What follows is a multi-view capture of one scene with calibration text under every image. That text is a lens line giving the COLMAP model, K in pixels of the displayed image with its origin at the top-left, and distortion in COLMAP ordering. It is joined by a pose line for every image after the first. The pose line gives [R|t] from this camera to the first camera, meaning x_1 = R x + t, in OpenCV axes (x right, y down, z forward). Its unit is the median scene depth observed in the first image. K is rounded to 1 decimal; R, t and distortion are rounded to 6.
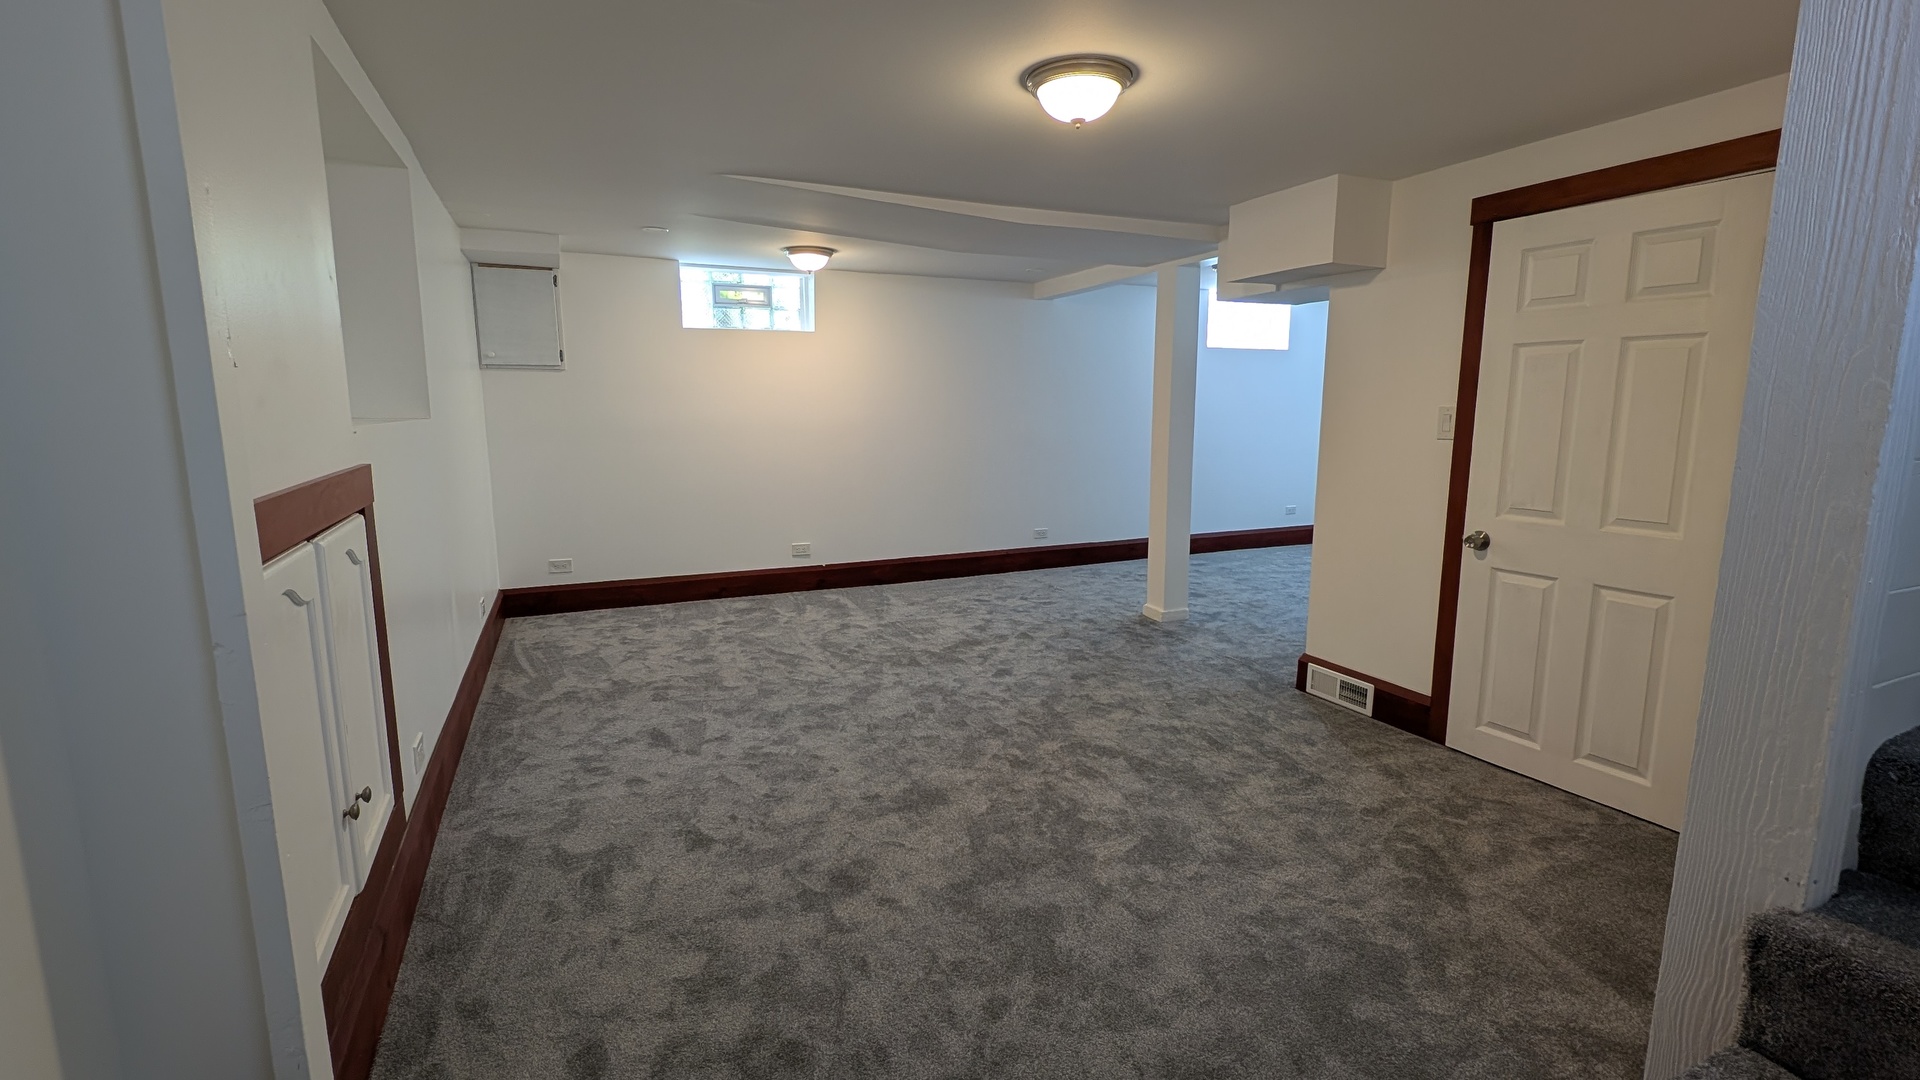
lens RADIAL K [[853.1, 0, 952.9], [0, 853.1, 538.6], [0, 0, 1]] dist [0.009686, -0.006451]
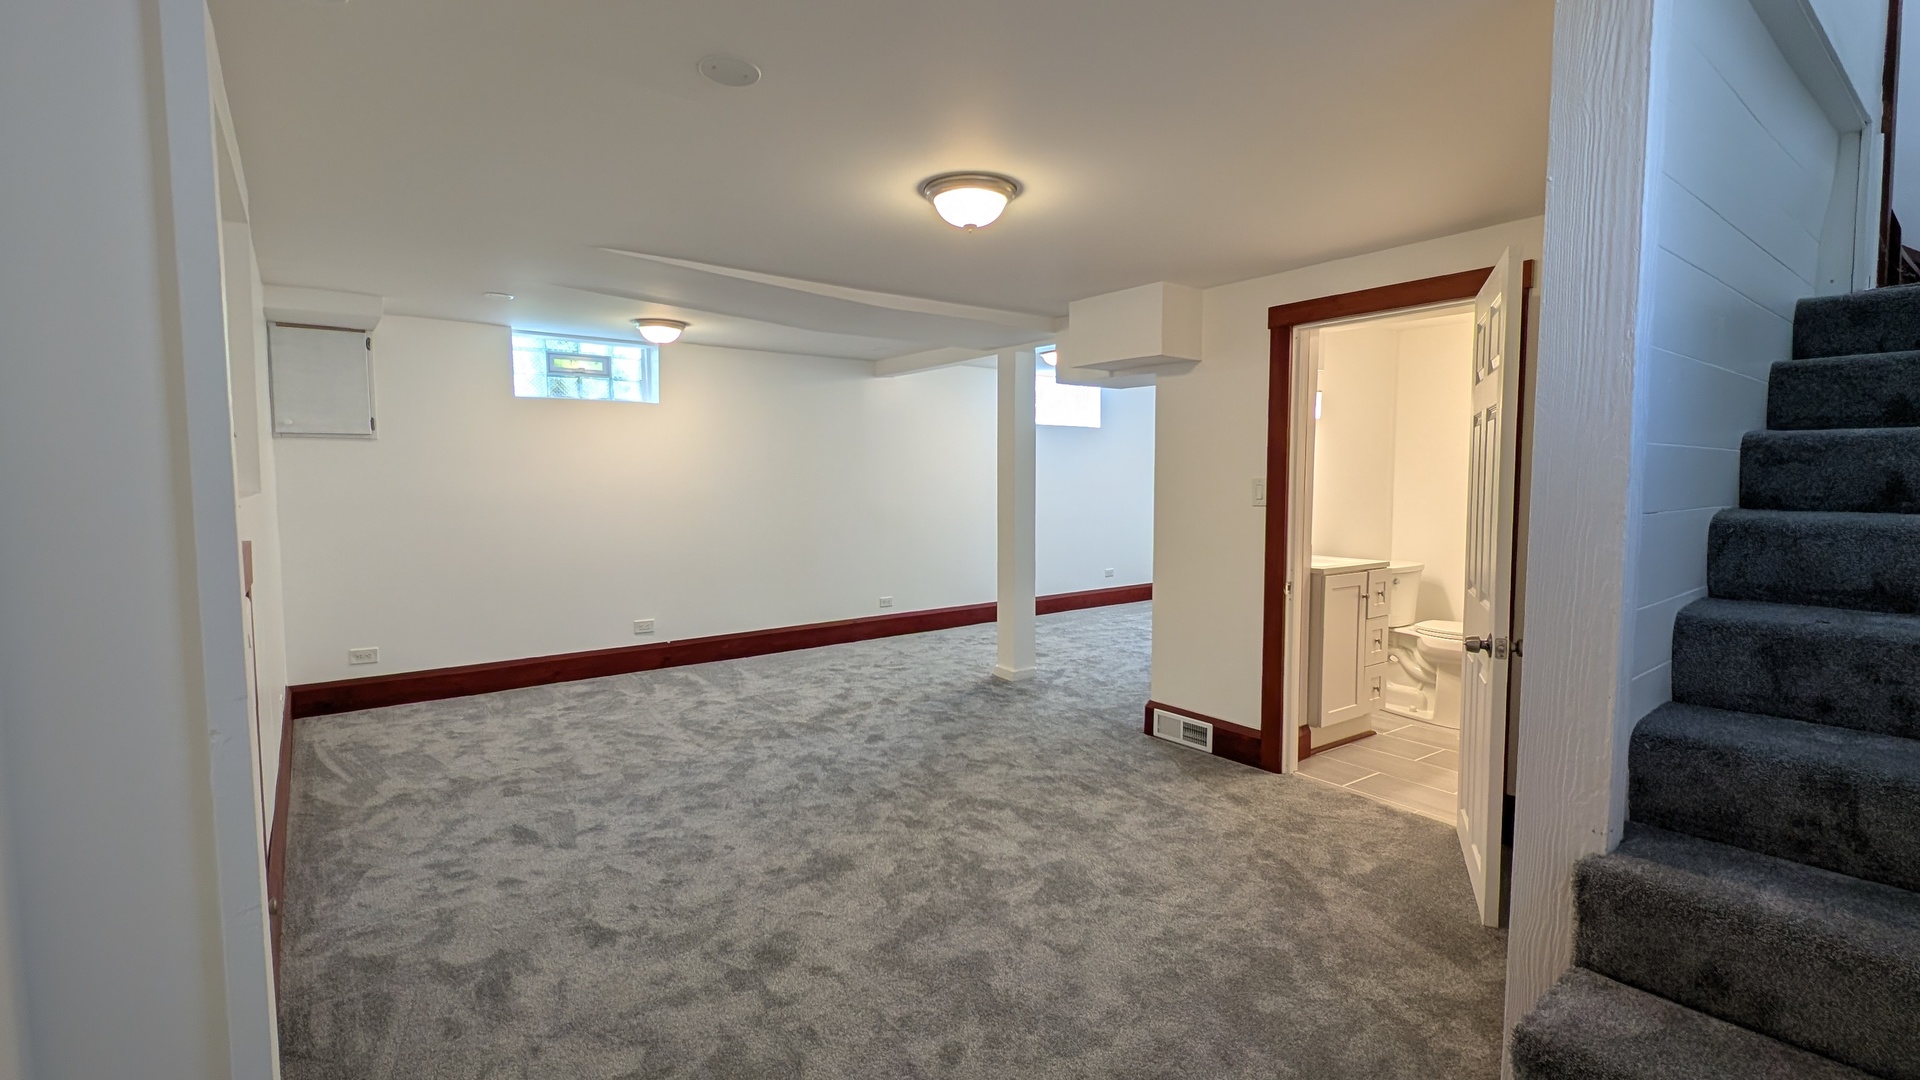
lens RADIAL K [[853.1, 0, 960.0], [0, 853.1, 535.5], [0, 0, 1]] dist [0.009686, -0.006451]
pose [[0.972612, -0.016796, 0.231826, -0.107942], [0.036976, 0.995865, -0.082978, 0.007142], [-0.229474, 0.089277, 0.969212, -0.038259]]
